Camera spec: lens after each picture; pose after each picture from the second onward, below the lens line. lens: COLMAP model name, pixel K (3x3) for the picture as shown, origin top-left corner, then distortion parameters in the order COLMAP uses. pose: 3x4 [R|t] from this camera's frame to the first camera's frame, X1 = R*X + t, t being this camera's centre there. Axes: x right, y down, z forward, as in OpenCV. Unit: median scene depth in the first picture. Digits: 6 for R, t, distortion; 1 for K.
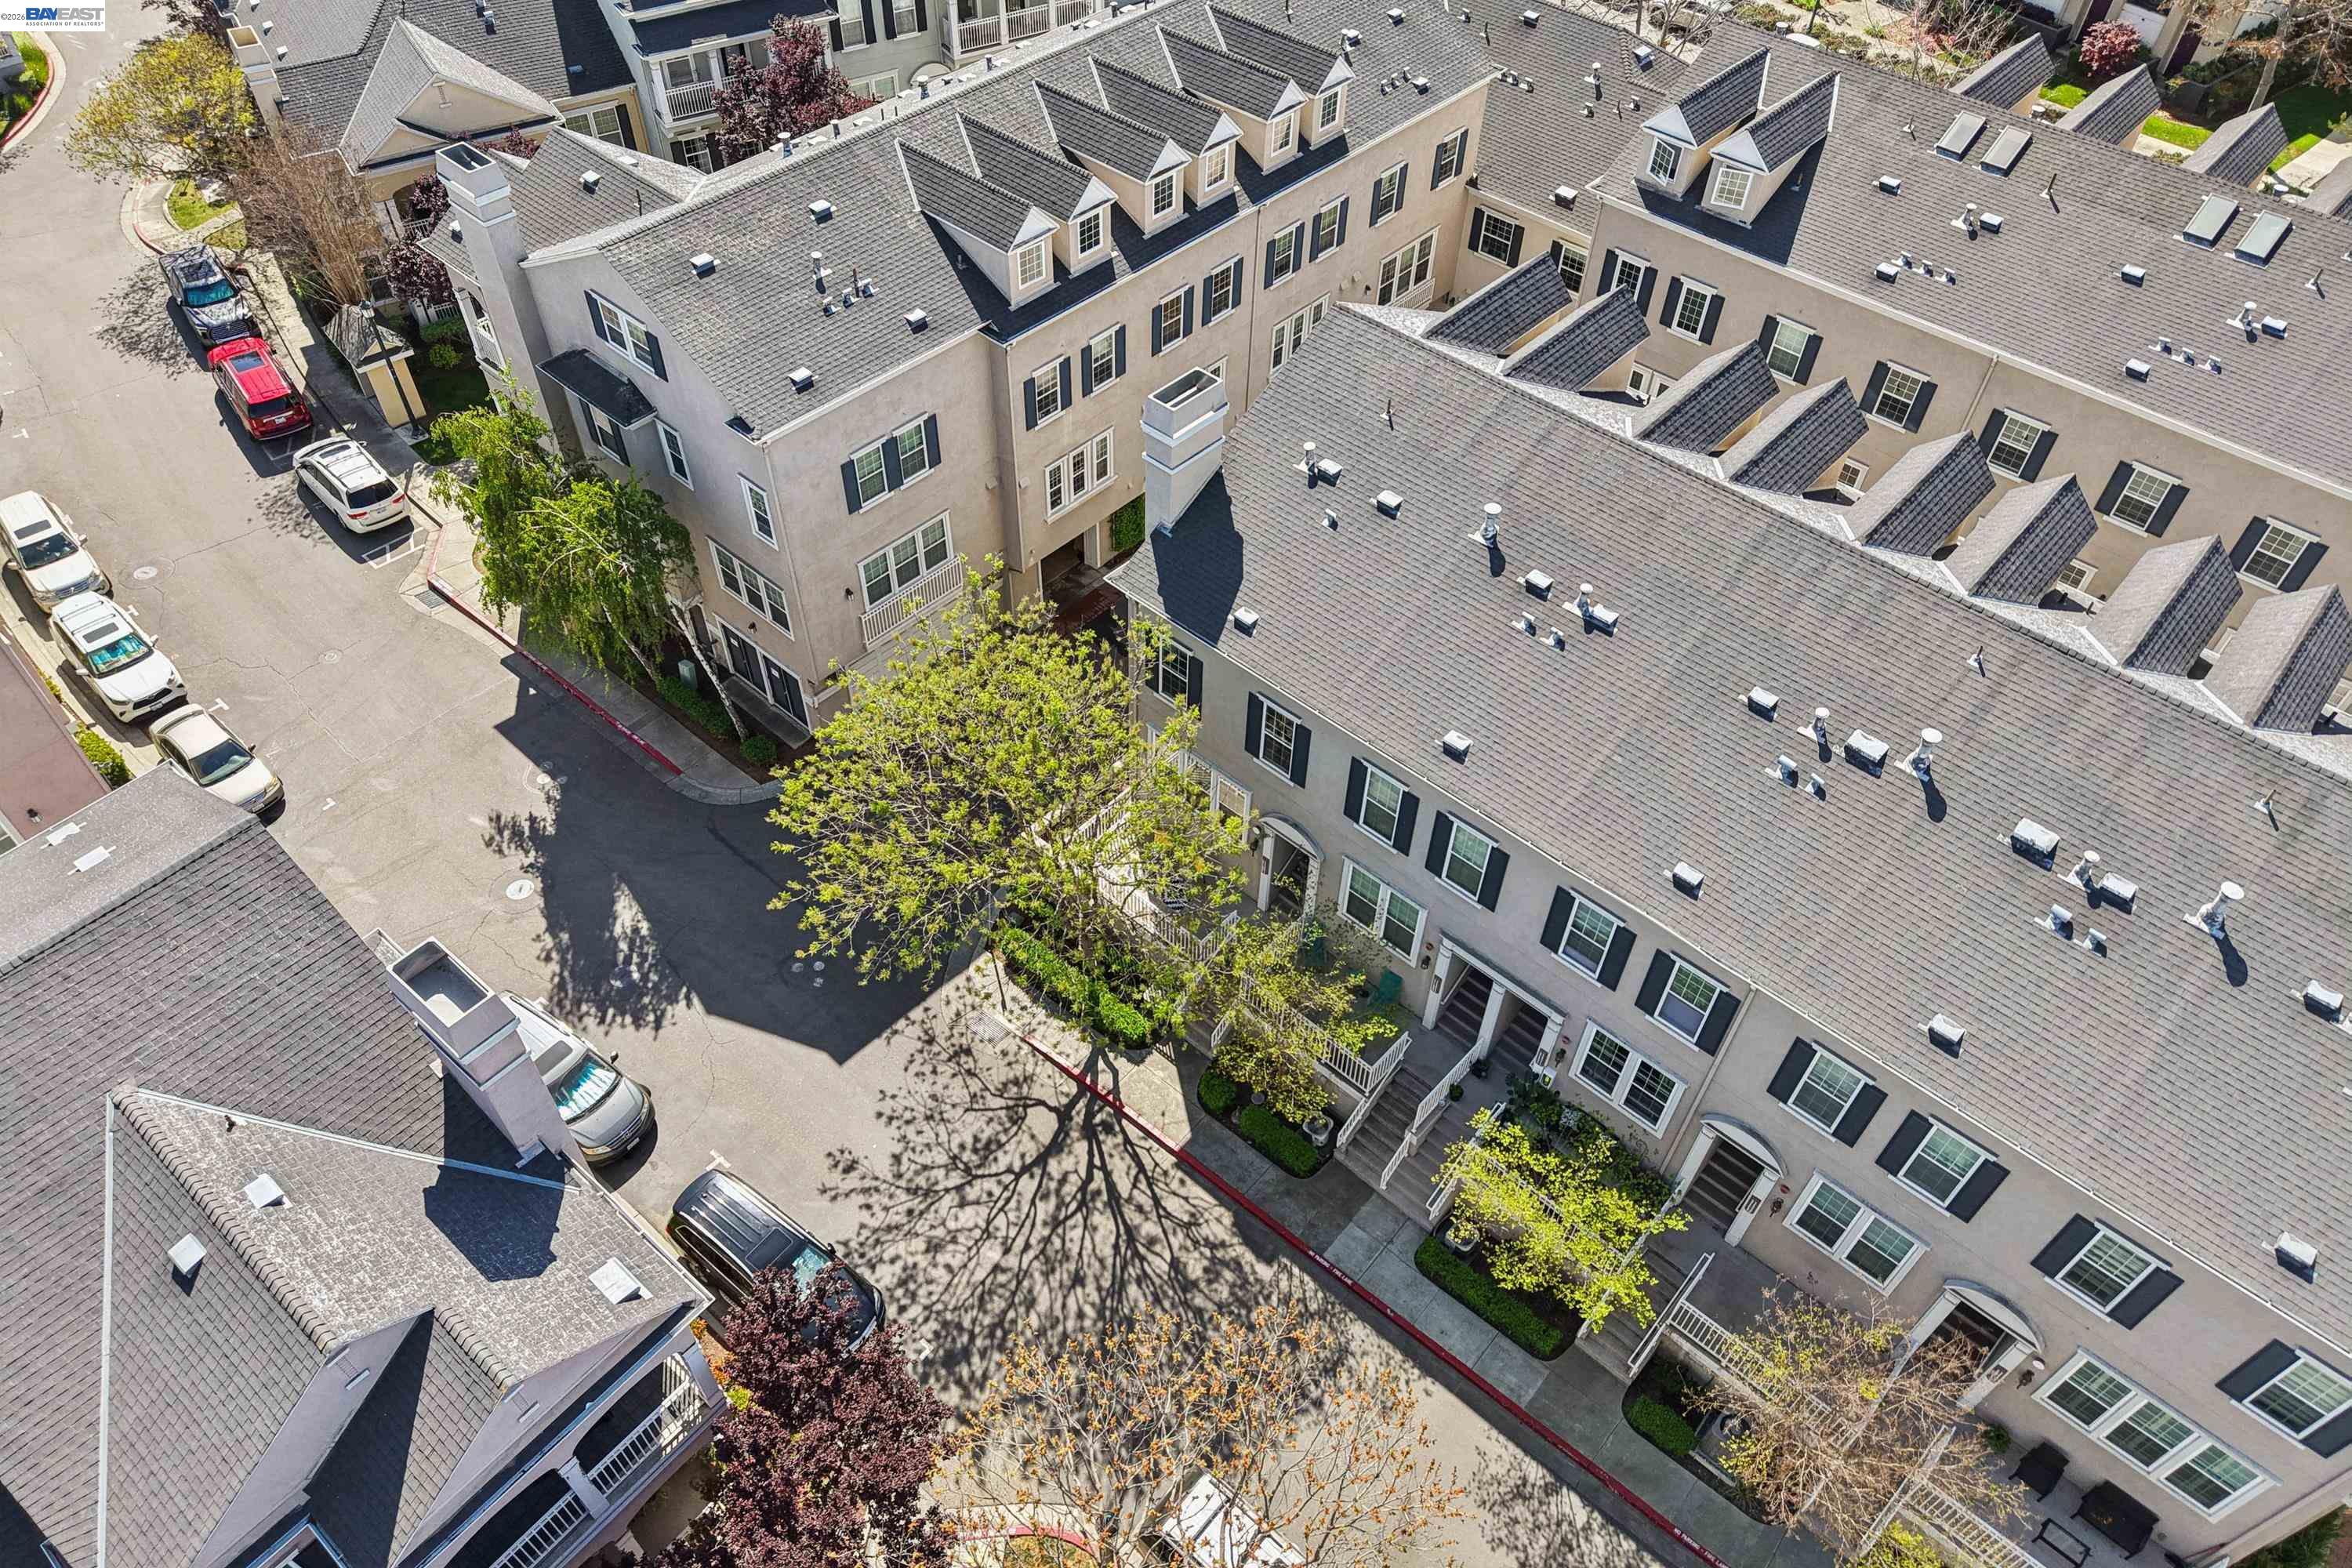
lens RADIAL K [[1587.0, 0, 1157.0], [0, 1587.0, 784.8], [0, 0, 1]] dist [0.003369, -0.002427]
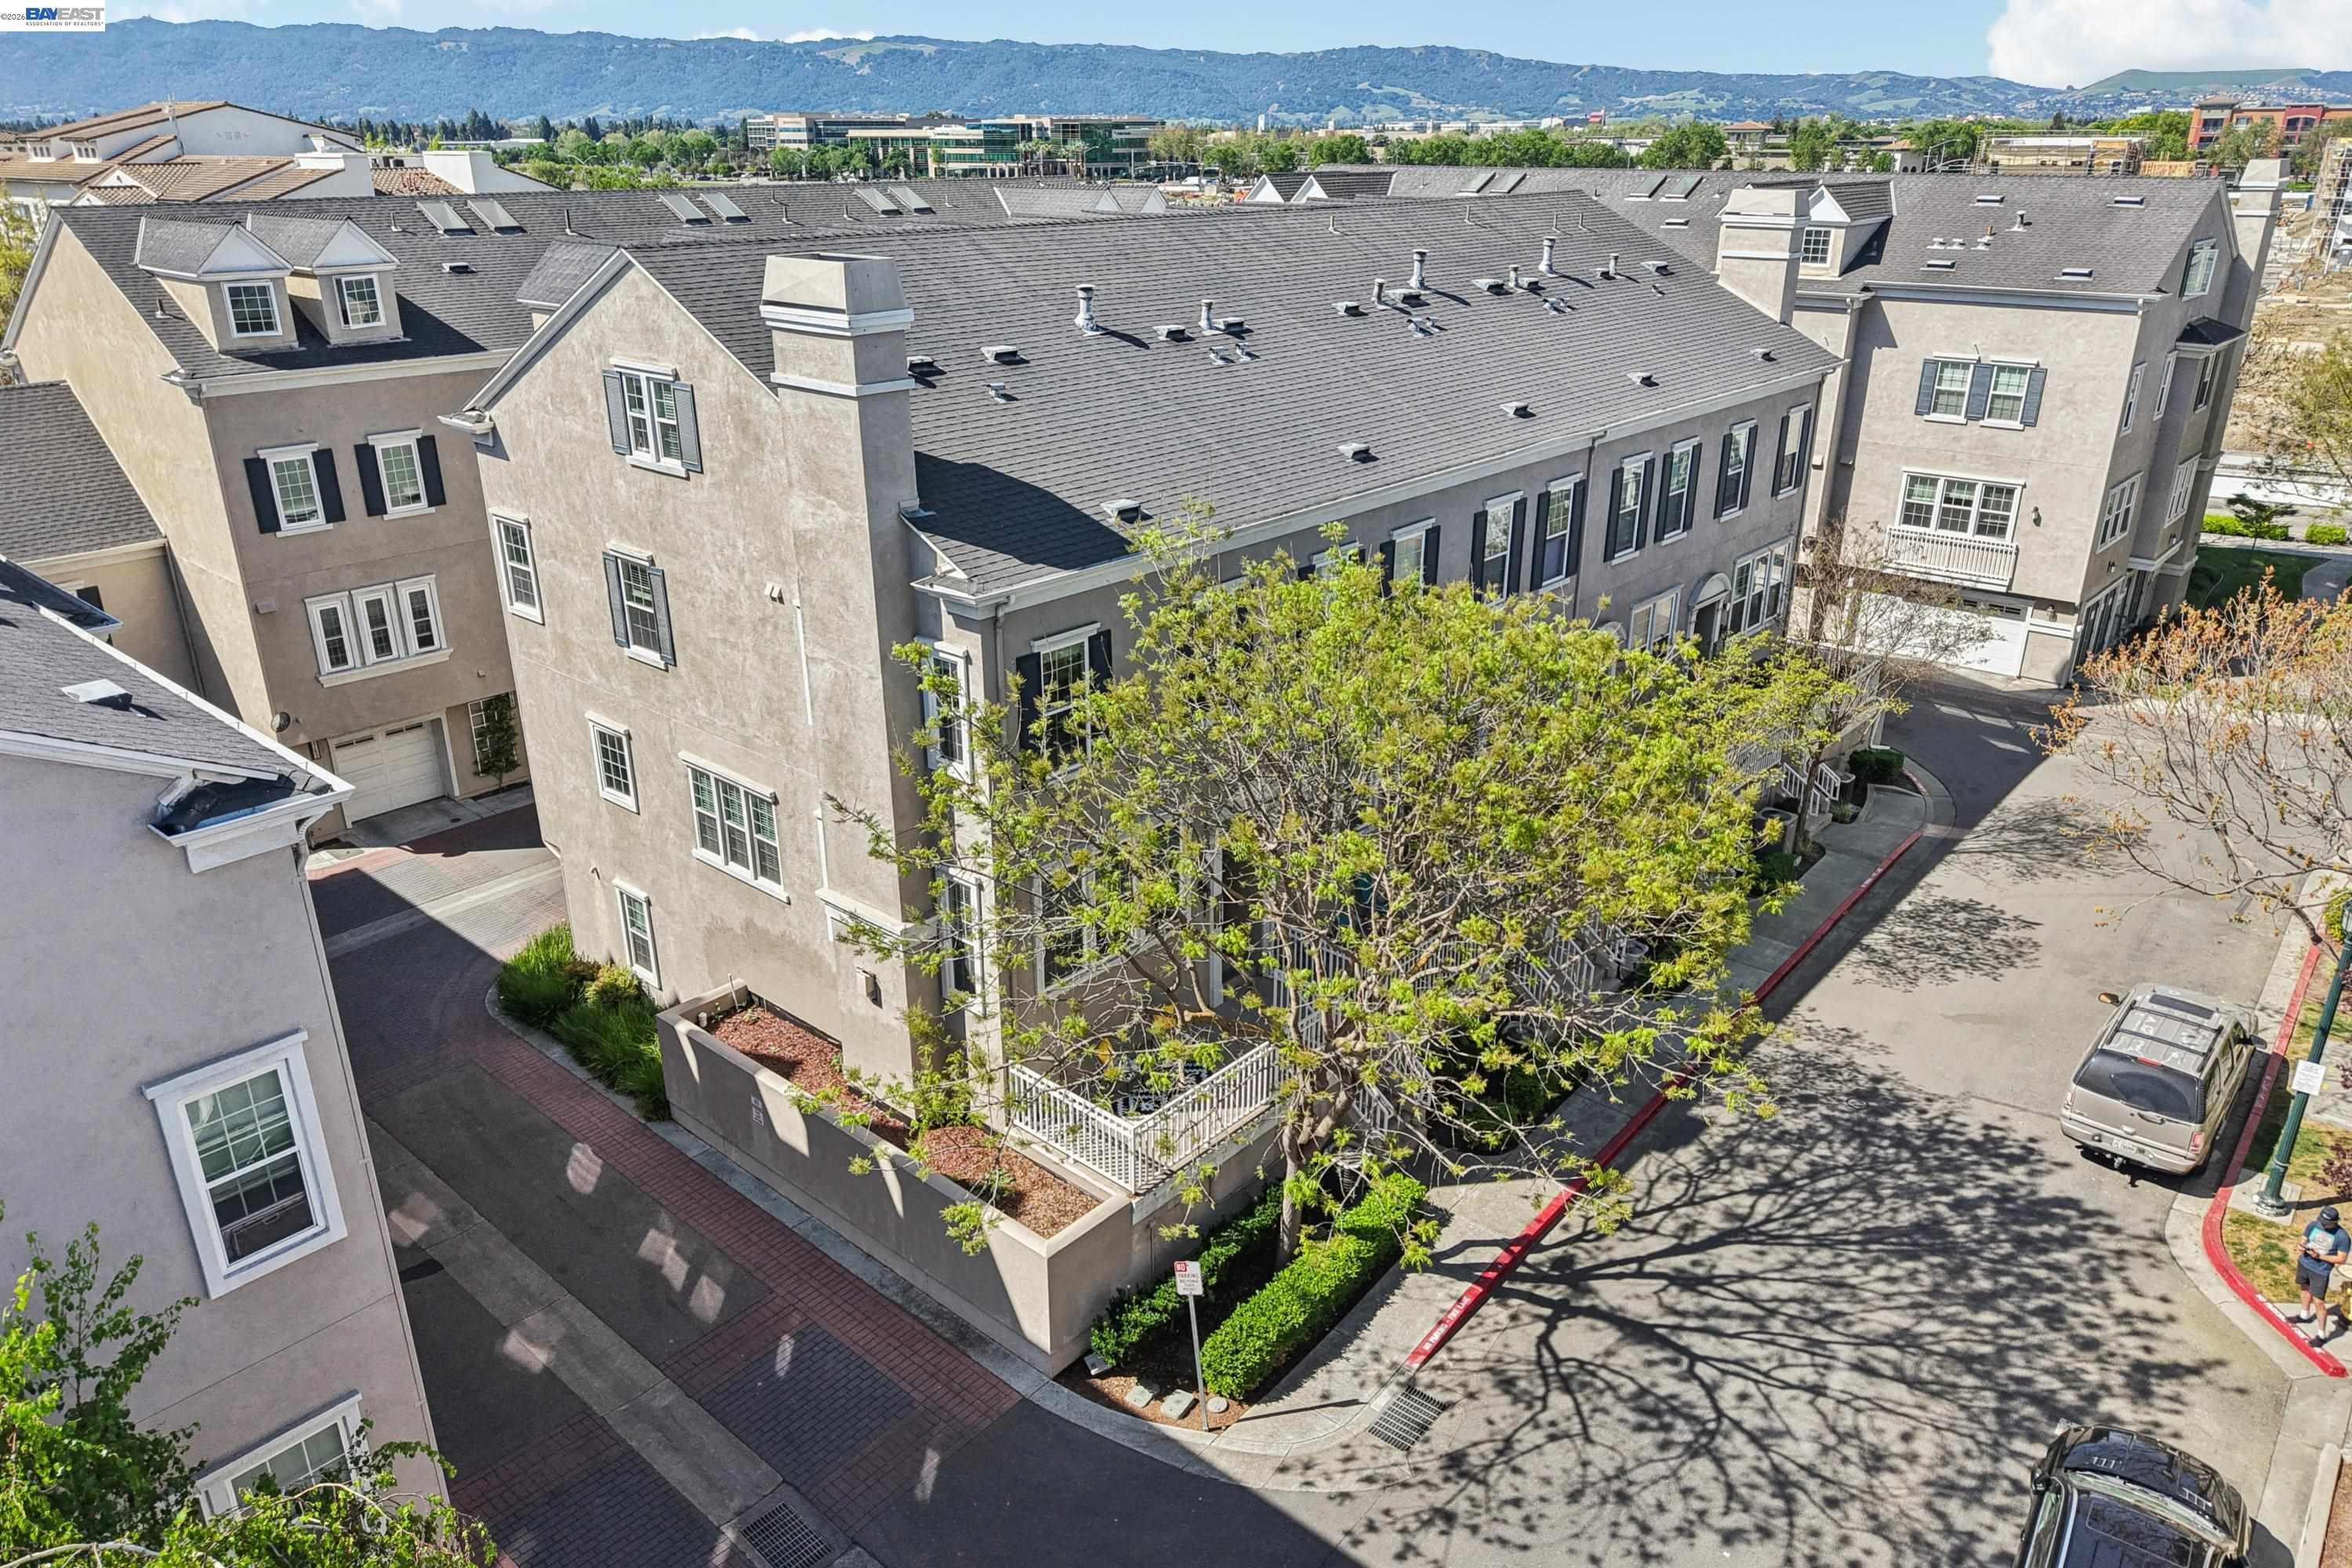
lens RADIAL K [[1620.3, 0, 1180.3], [0, 1620.3, 759.6], [0, 0, 1]] dist [-0.006385, -0.004486]
pose [[-0.021623, -0.370442, 0.928604, -0.538137], [0.743202, 0.615309, 0.262767, -0.178118], [-0.668718, 0.695822, 0.262008, 0.802209]]
